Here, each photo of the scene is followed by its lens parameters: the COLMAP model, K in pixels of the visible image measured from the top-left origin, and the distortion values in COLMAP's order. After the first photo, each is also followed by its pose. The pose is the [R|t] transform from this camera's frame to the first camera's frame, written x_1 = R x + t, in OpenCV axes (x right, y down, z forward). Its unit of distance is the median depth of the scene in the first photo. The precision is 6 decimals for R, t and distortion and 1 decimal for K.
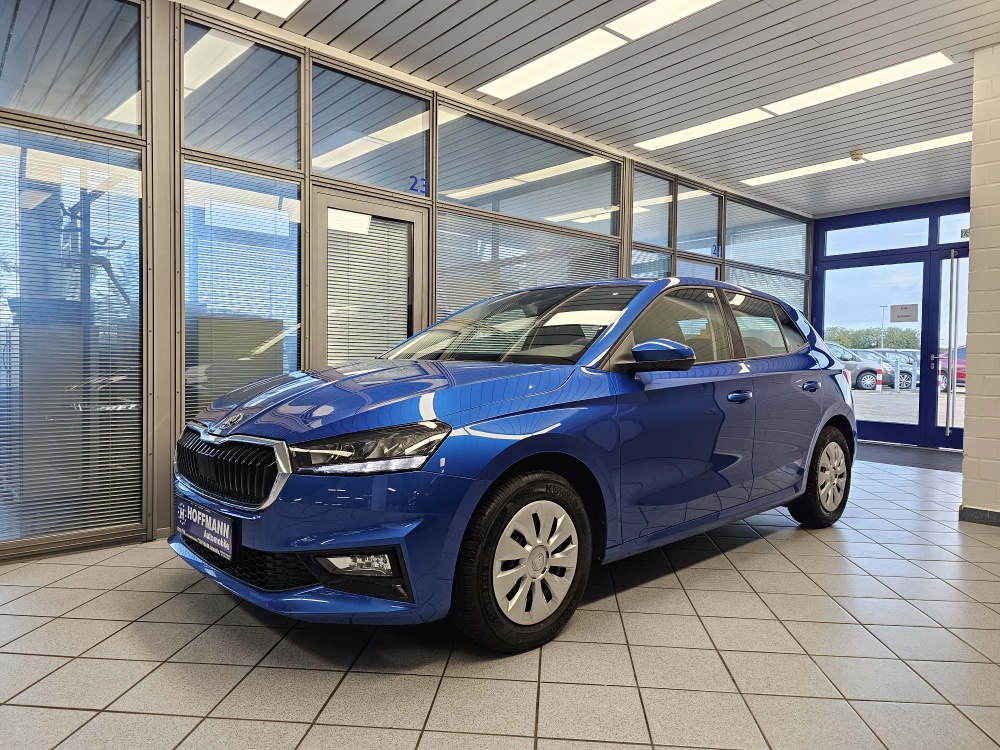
lens RADIAL K [[659.1, 0, 505.4], [0, 659.1, 388.2], [0, 0, 1]] dist [0.059583, -0.064597]
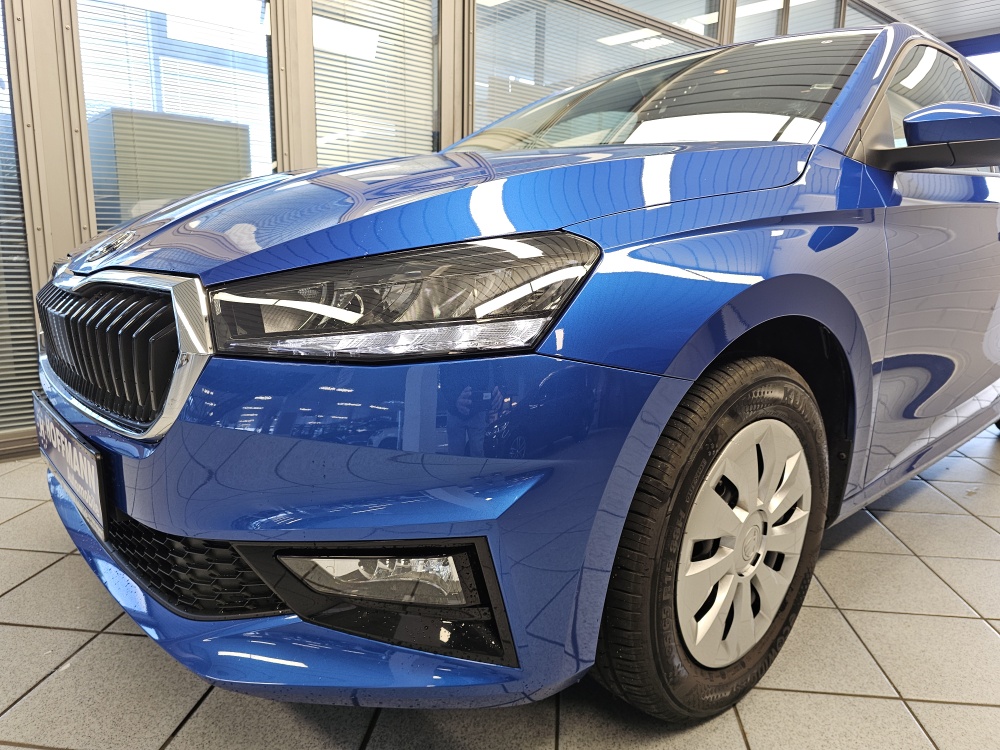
lens RADIAL K [[667.0, 0, 496.0], [0, 667.0, 373.3], [0, 0, 1]] dist [0.059740, -0.064695]
pose [[0.999851, 0.012382, -0.011998, -0.139913], [-0.010439, 0.988579, 0.150344, 0.073244], [0.013723, -0.150196, 0.988561, 0.573934]]
